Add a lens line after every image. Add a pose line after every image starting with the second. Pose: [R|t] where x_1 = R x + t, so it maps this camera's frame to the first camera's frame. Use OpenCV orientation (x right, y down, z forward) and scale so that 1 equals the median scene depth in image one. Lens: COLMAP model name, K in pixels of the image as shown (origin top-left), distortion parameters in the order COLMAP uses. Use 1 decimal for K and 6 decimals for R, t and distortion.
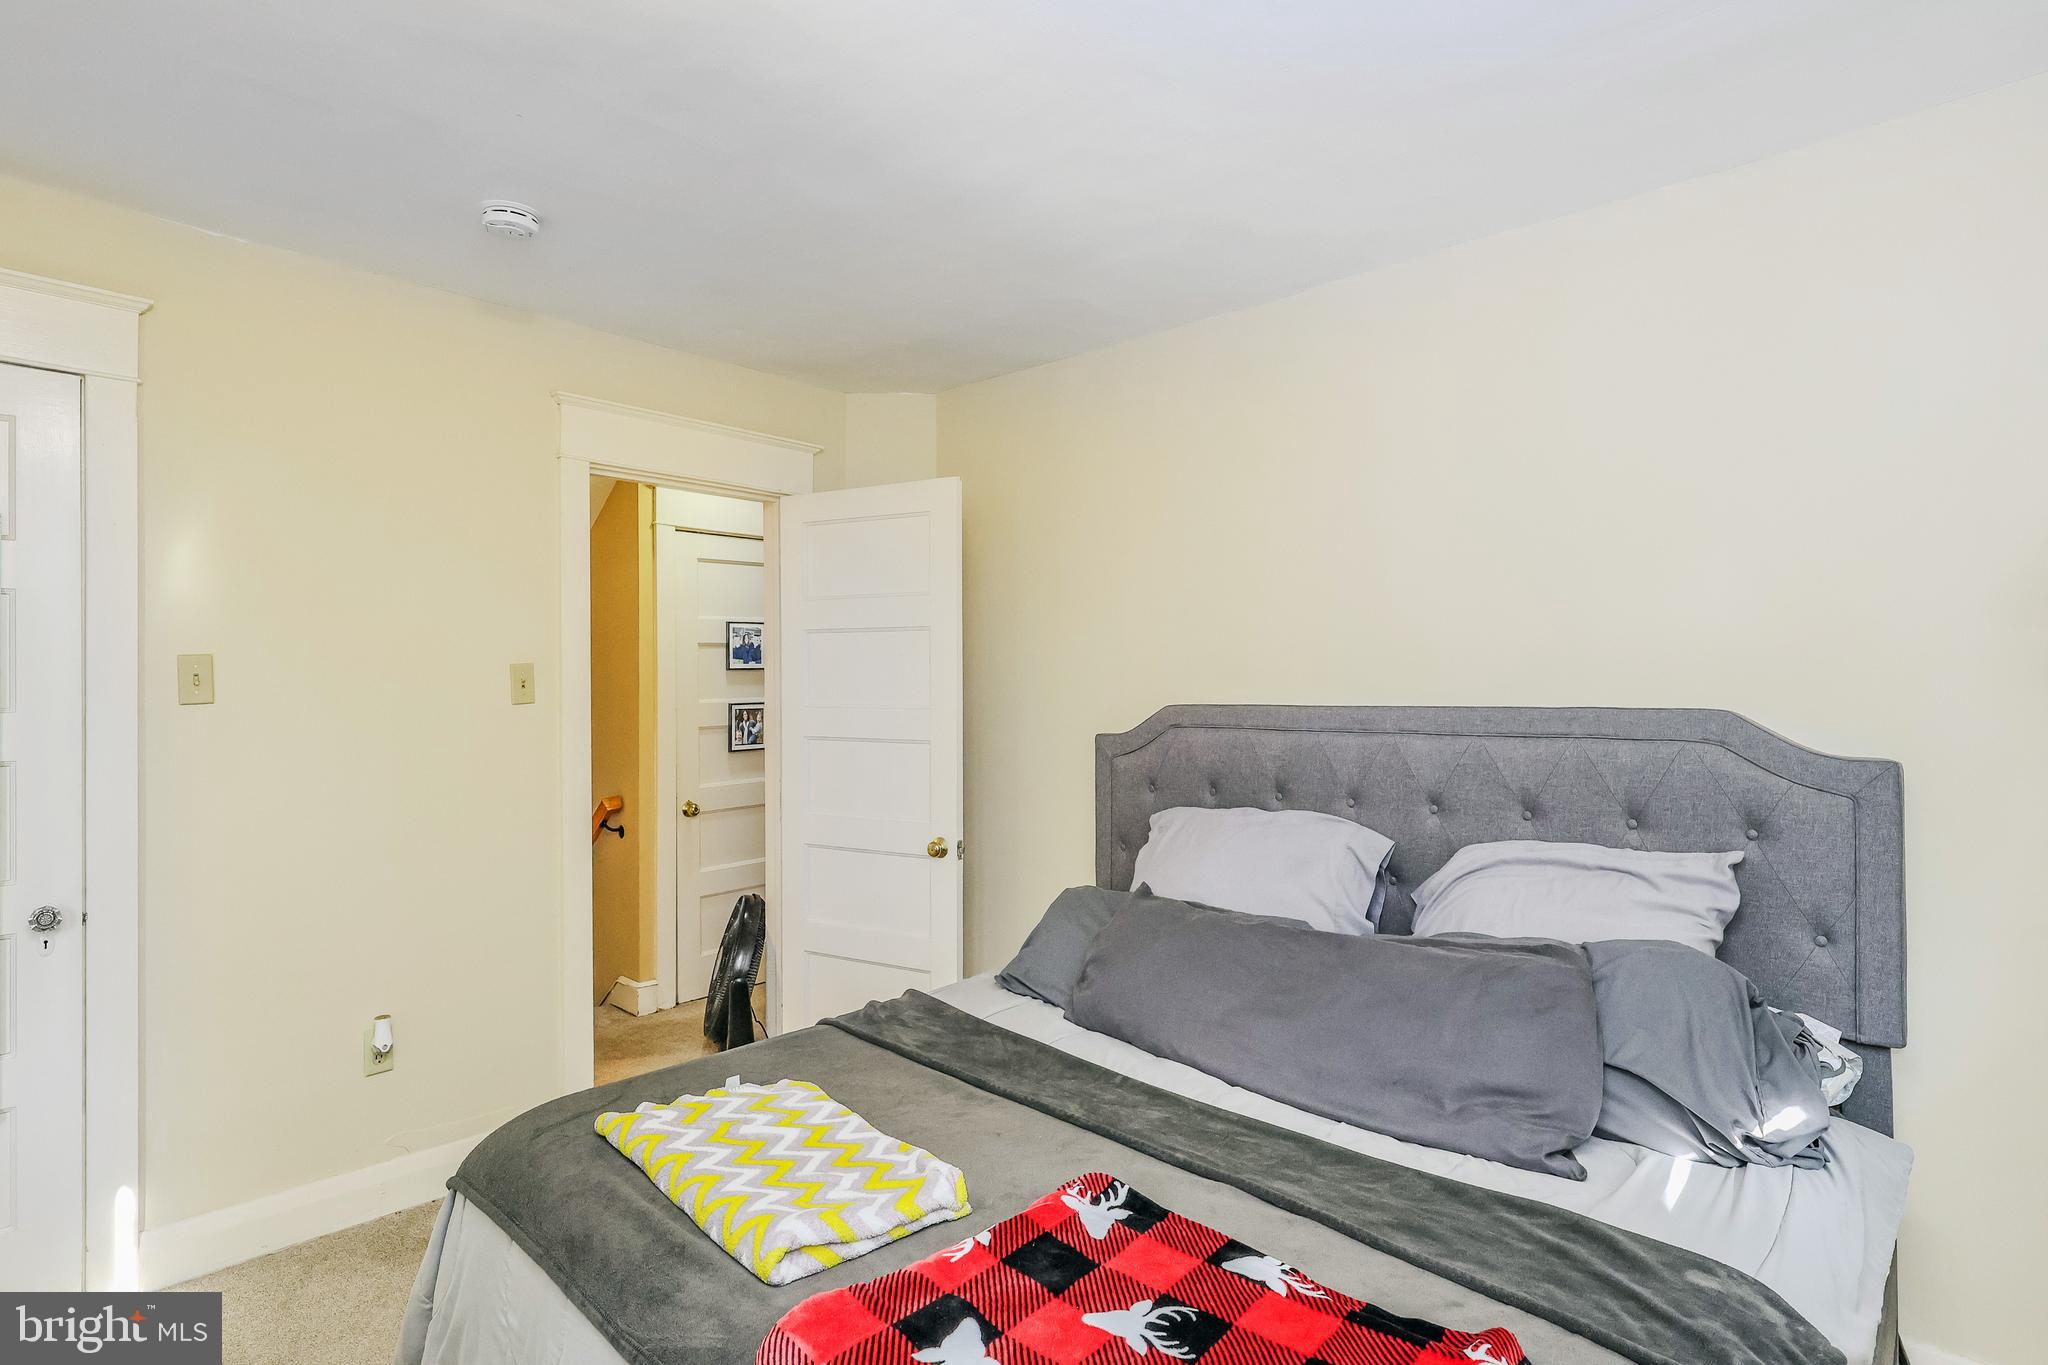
lens RADIAL K [[1058.8, 0, 1024.0], [0, 1058.8, 682.5], [0, 0, 1]] dist [-0.000543, -0.000055]
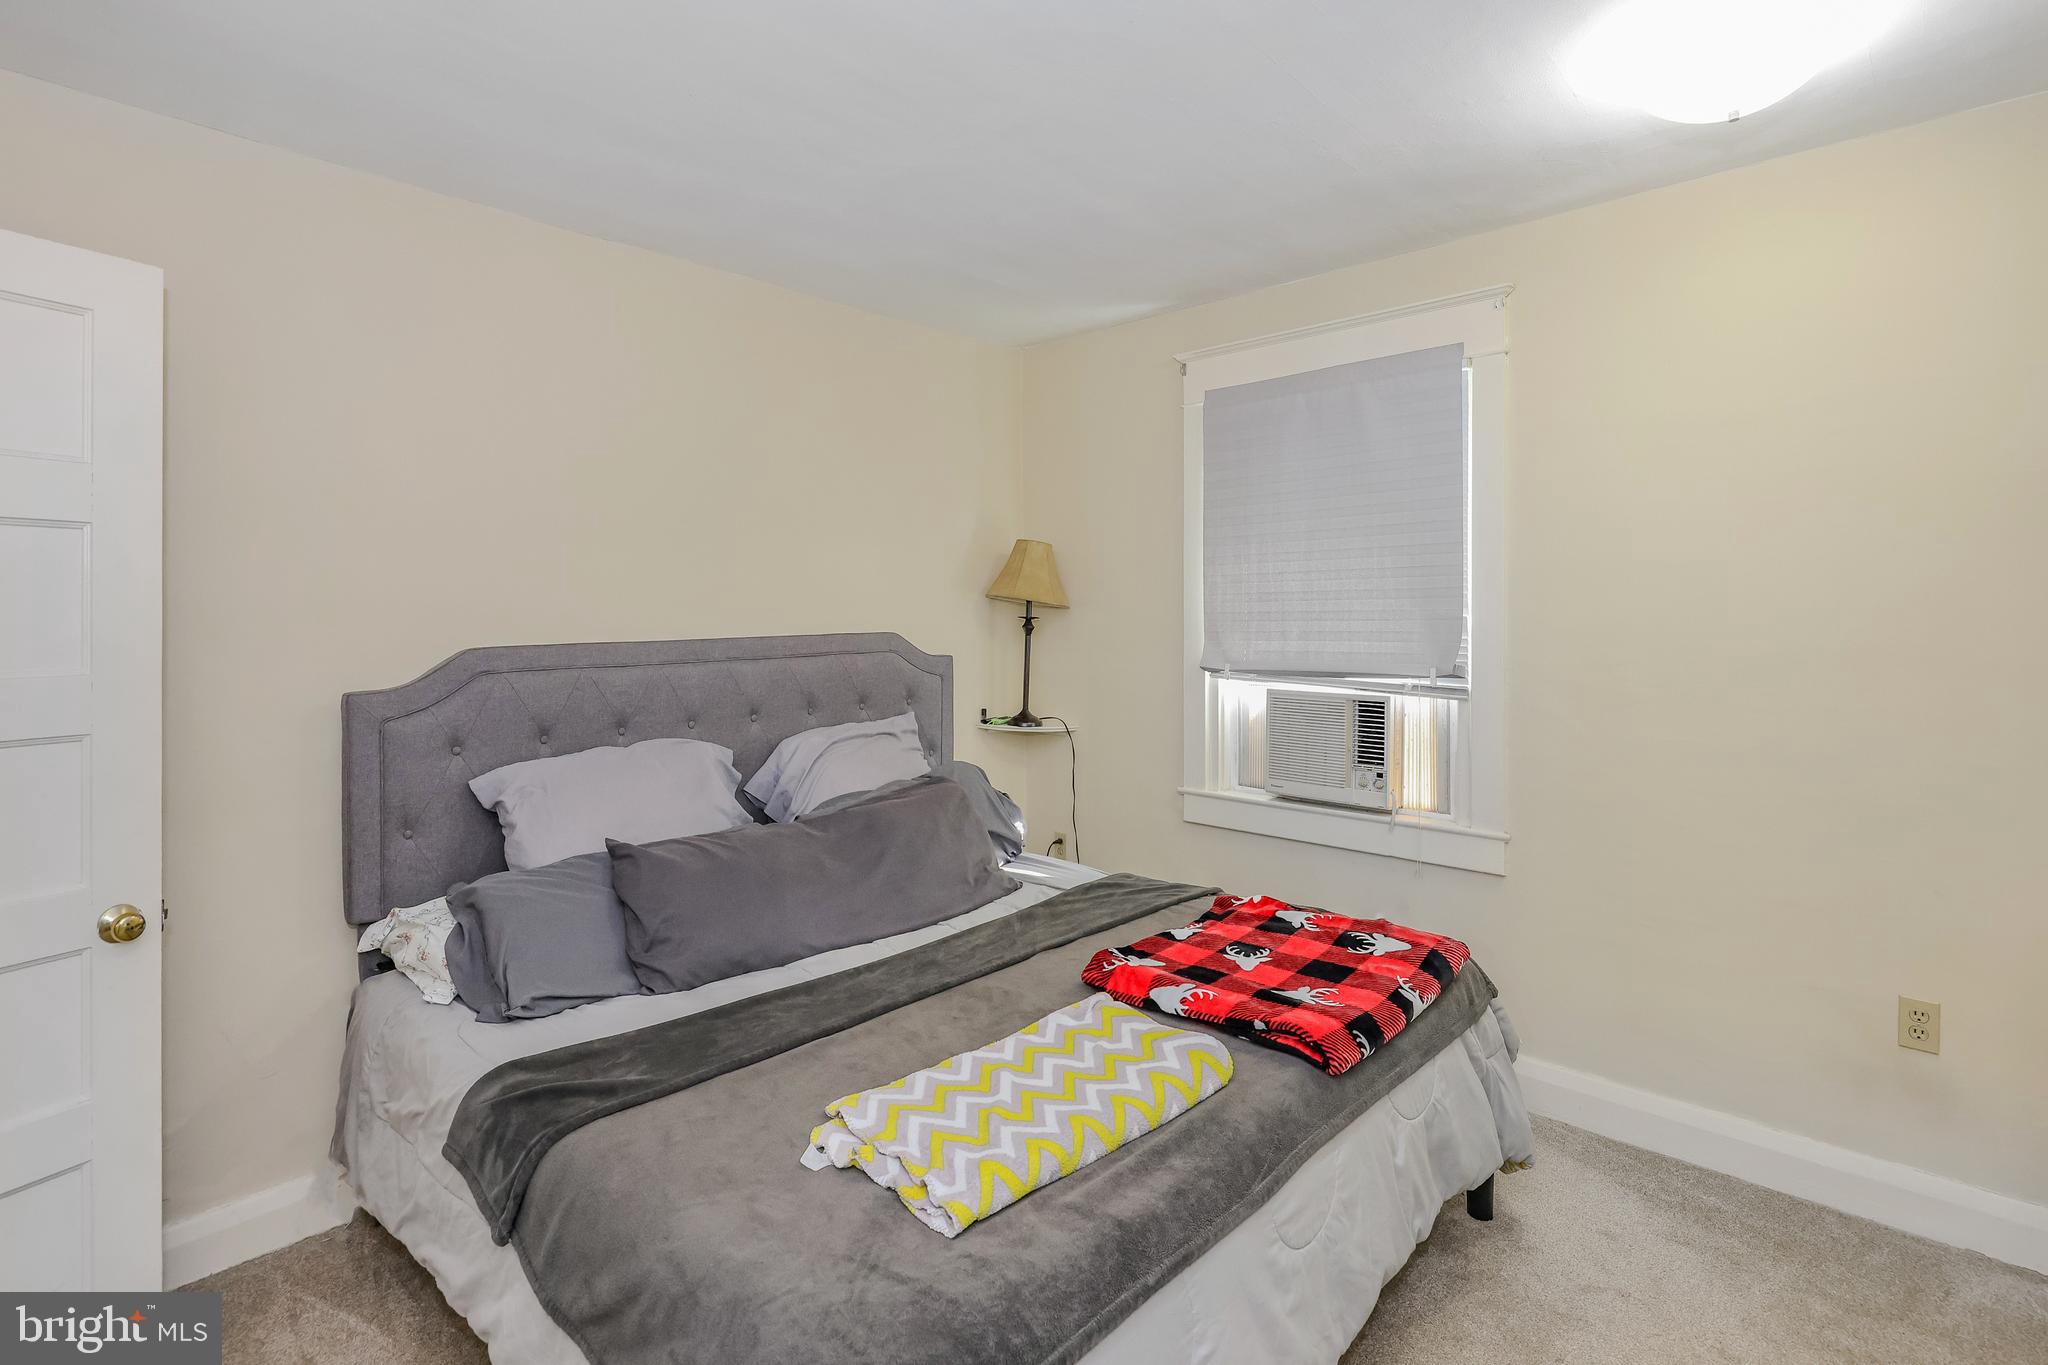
lens RADIAL K [[941.1, 0, 1024.0], [0, 941.1, 682.5], [0, 0, 1]] dist [0.000698, 0.000060]
pose [[-0.017015, -0.075939, 0.996967, -0.784200], [0.007610, 0.997073, 0.076076, -0.006423], [-0.999826, 0.008881, -0.016387, 0.734175]]
